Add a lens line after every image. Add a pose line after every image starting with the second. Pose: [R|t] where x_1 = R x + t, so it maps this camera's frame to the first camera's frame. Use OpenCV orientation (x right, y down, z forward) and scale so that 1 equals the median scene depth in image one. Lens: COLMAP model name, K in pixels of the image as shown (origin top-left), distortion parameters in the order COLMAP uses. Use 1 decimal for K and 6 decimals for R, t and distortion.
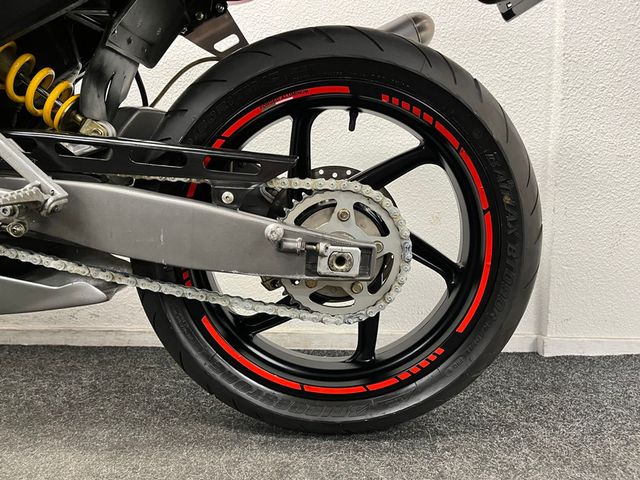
lens RADIAL K [[489.5, 0, 322.6], [0, 489.5, 242.1], [0, 0, 1]] dist [0.053421, -0.033291]
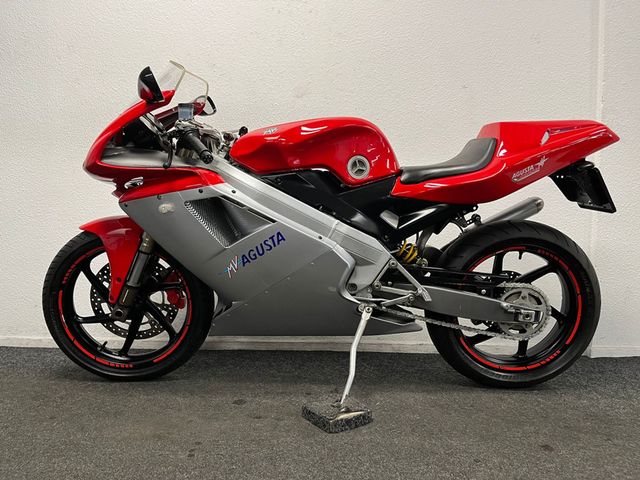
lens RADIAL K [[489.5, 0, 319.3], [0, 489.5, 241.7], [0, 0, 1]] dist [0.053421, -0.033291]
pose [[0.999982, 0.001282, 0.005933, -0.941062], [-0.001077, 0.999405, -0.034469, -0.229230], [-0.005974, 0.034462, 0.999388, -1.420636]]
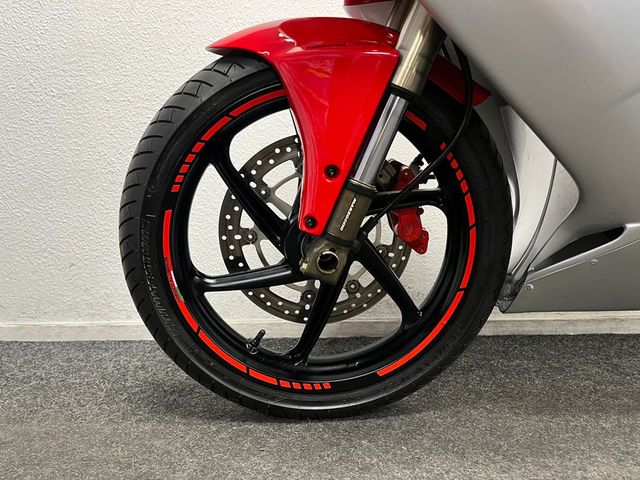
lens RADIAL K [[489.5, 0, 319.9], [0, 489.5, 236.1], [0, 0, 1]] dist [0.053421, -0.033291]
pose [[0.999141, -0.023231, 0.034319, -1.894522], [0.022918, 0.999692, 0.009498, -0.029780], [-0.034529, -0.008703, 0.999366, -0.008573]]
